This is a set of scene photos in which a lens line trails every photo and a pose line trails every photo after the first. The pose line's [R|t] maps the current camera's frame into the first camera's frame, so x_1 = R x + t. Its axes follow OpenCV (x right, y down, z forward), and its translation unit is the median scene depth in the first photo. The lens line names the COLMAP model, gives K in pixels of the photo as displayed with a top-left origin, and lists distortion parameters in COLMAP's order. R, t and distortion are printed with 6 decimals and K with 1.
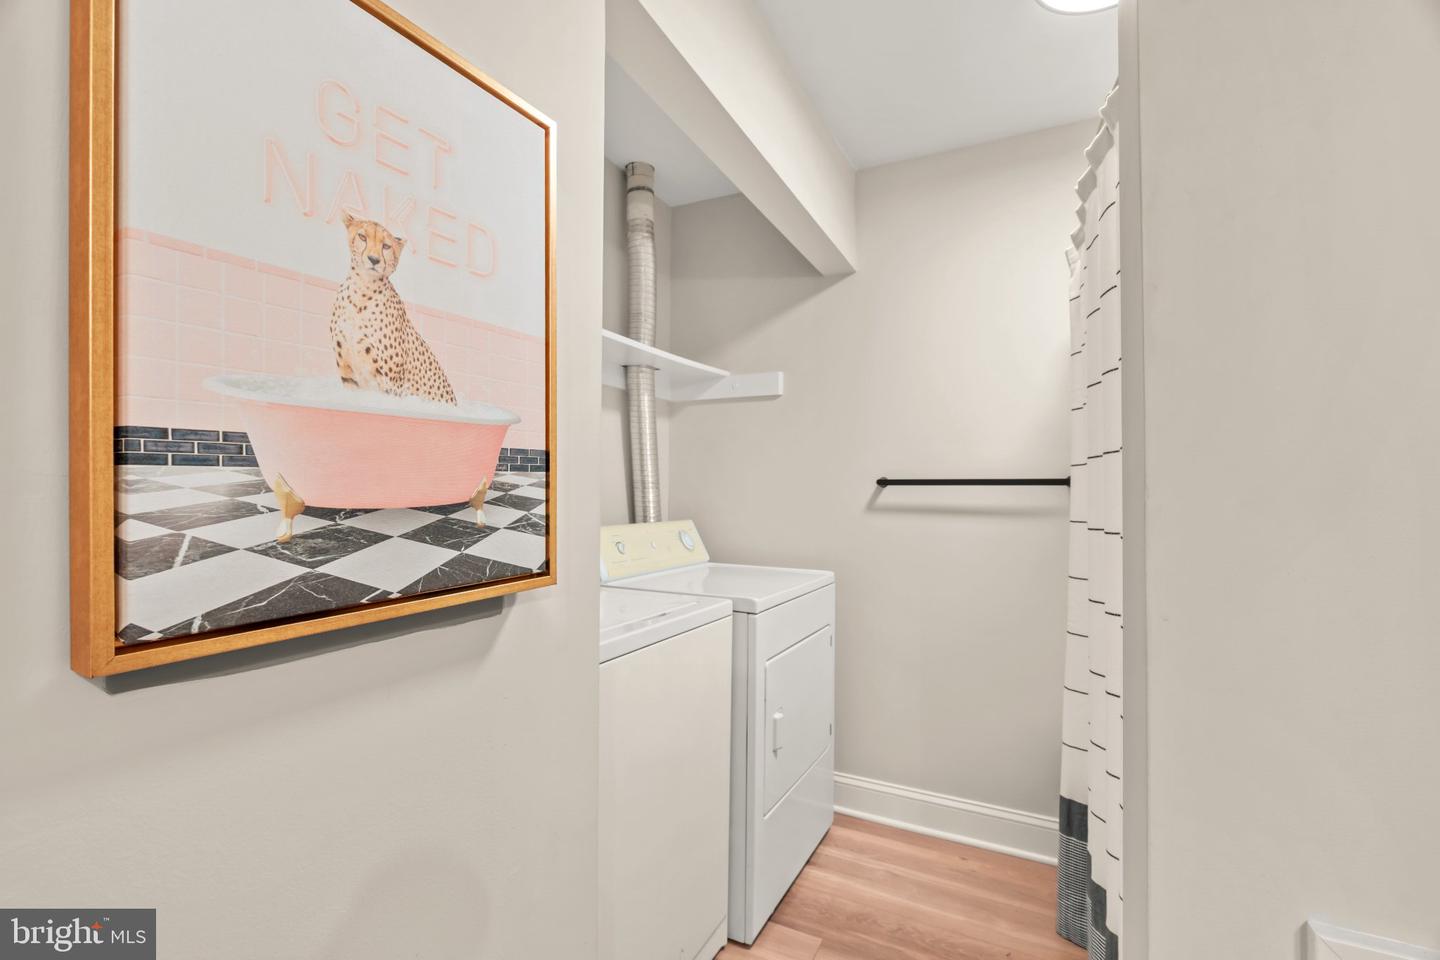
lens RADIAL K [[650.4, 0, 718.6], [0, 650.4, 480.7], [0, 0, 1]] dist [-0.005747, -0.000228]
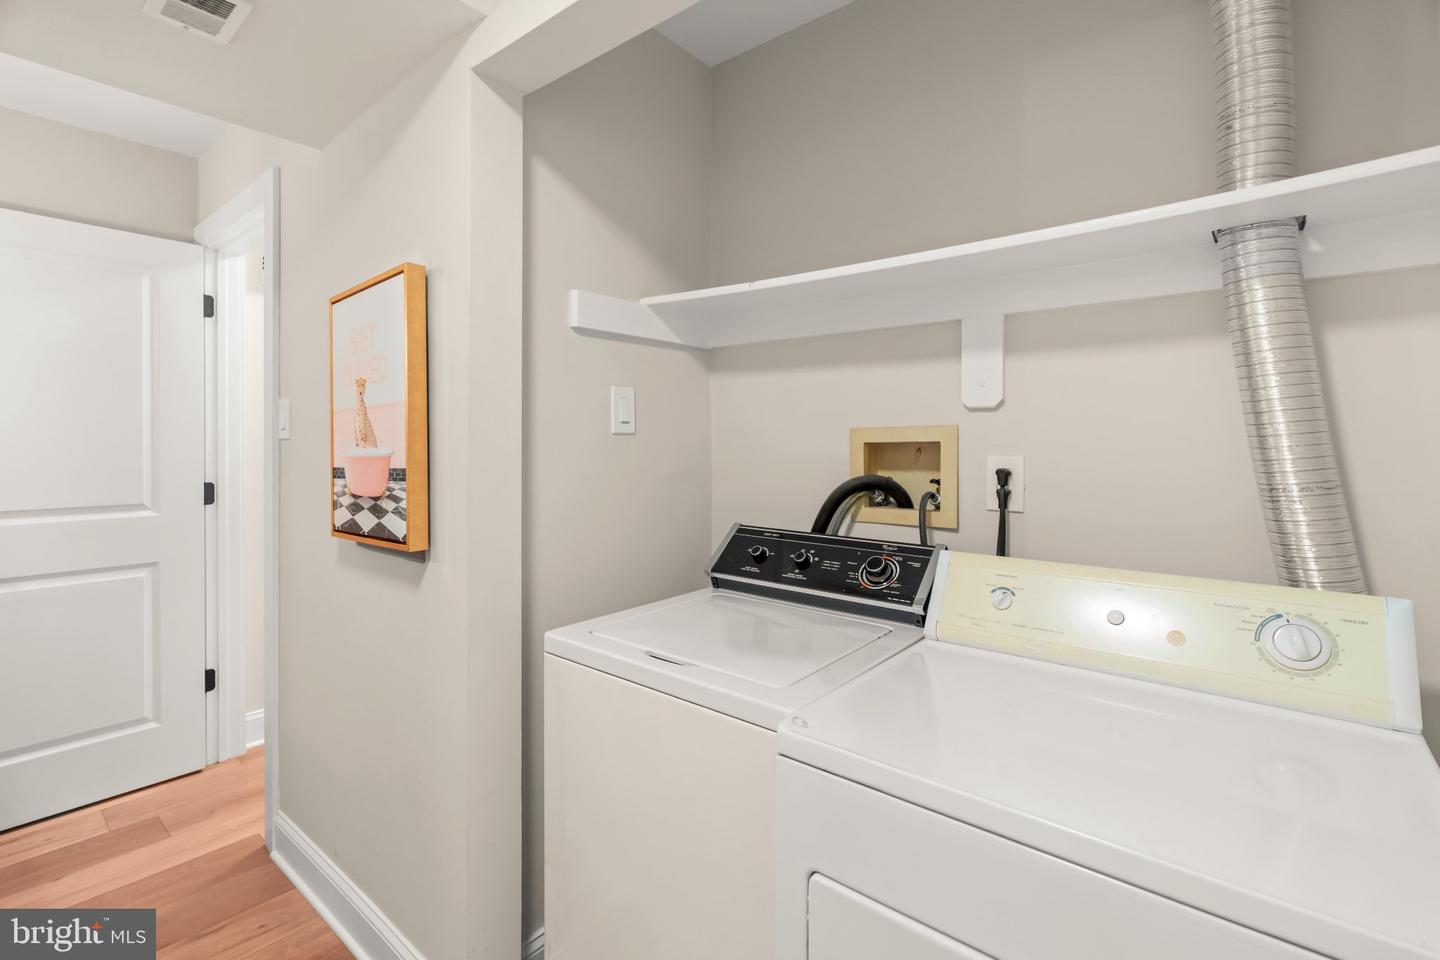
lens RADIAL K [[650.4, 0, 724.6], [0, 650.4, 465.8], [0, 0, 1]] dist [-0.005747, -0.000228]
pose [[-0.219372, 0.002653, -0.975638, 1.248090], [-0.000409, 0.999996, 0.002811, -0.062583], [0.975641, 0.001016, -0.219371, 2.314320]]
